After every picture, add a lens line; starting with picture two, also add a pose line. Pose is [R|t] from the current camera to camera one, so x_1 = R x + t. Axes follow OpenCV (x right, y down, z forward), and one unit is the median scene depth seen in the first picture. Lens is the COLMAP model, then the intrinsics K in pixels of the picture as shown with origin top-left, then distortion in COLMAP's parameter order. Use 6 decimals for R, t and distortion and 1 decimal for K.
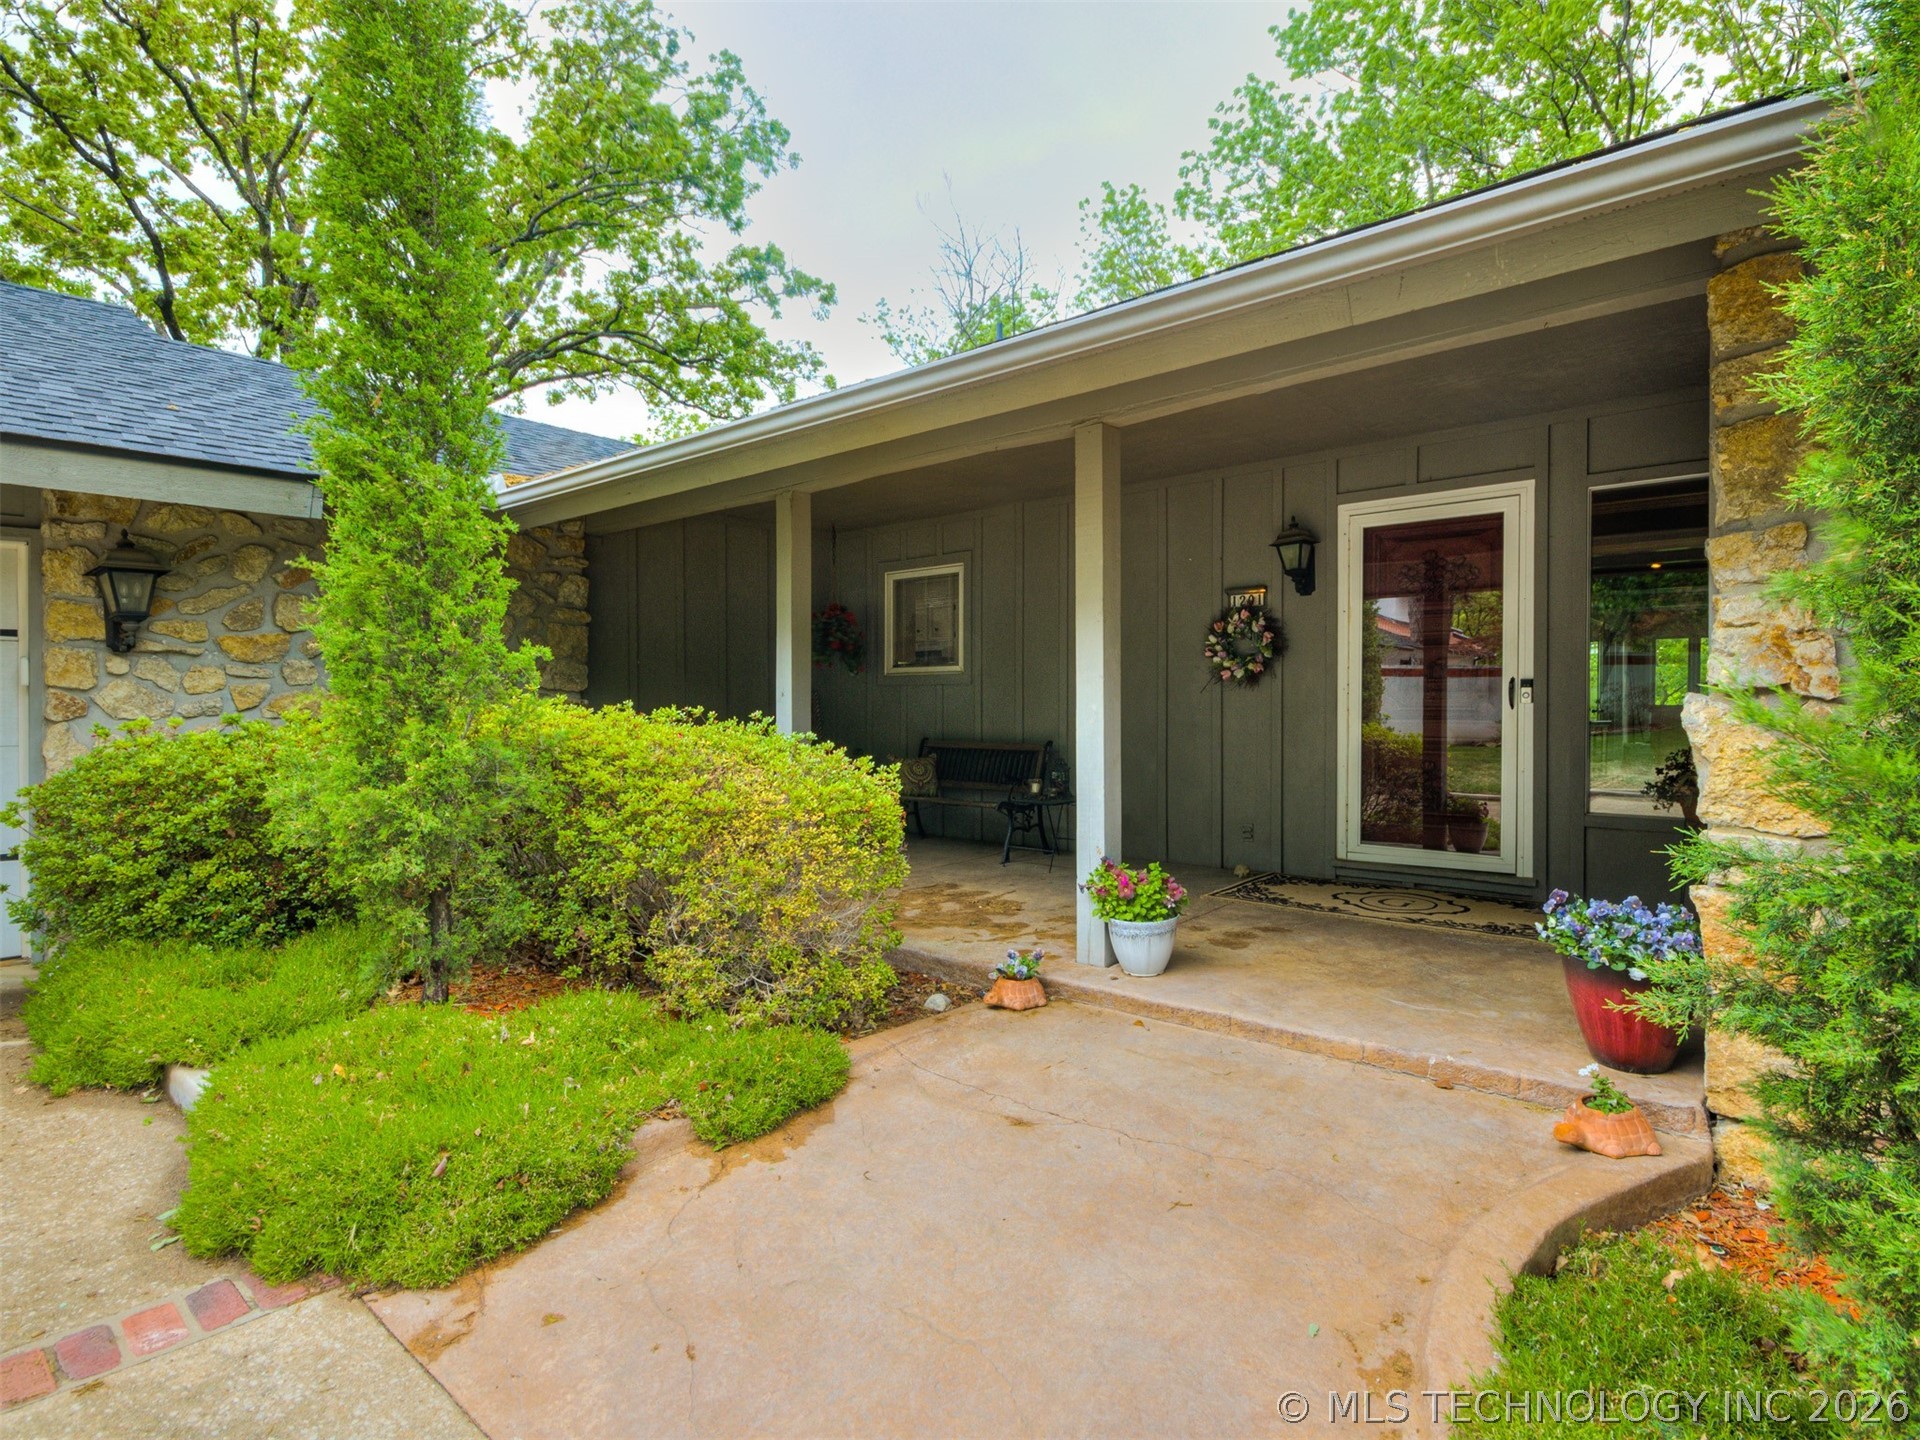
lens RADIAL K [[1030.1, 0, 958.9], [0, 1030.1, 723.7], [0, 0, 1]] dist [-0.003667, 0.001275]
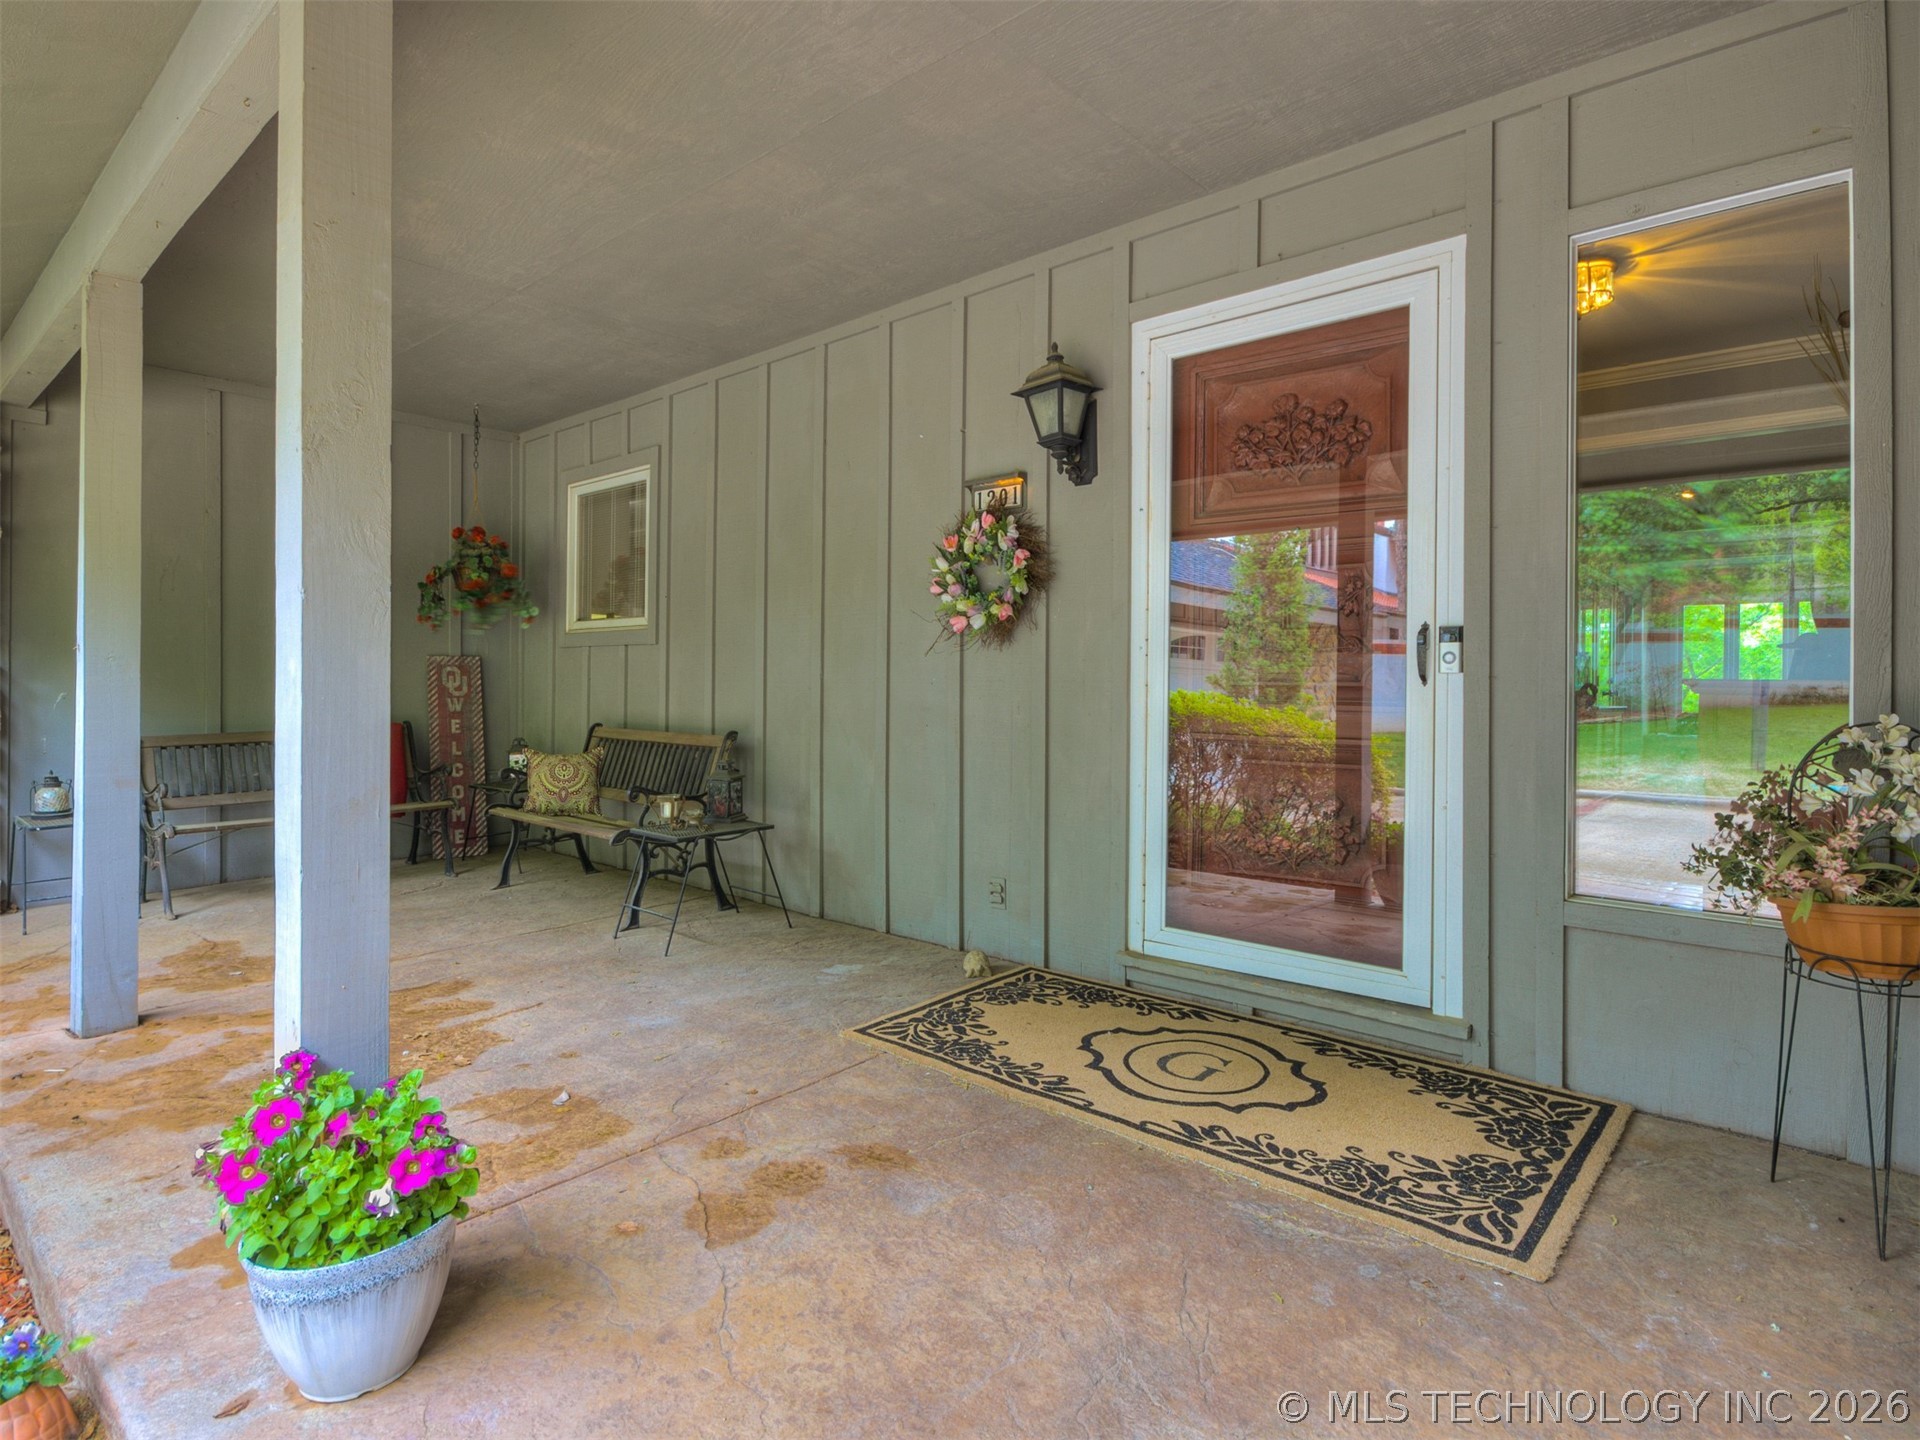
lens RADIAL K [[1030.1, 0, 954.0], [0, 1030.1, 683.3], [0, 0, 1]] dist [-0.003667, 0.001275]
pose [[0.999824, 0.008778, -0.016601, 0.270451], [-0.009082, 0.999791, -0.018331, -0.003093], [0.016436, 0.018478, 0.999694, 0.419598]]
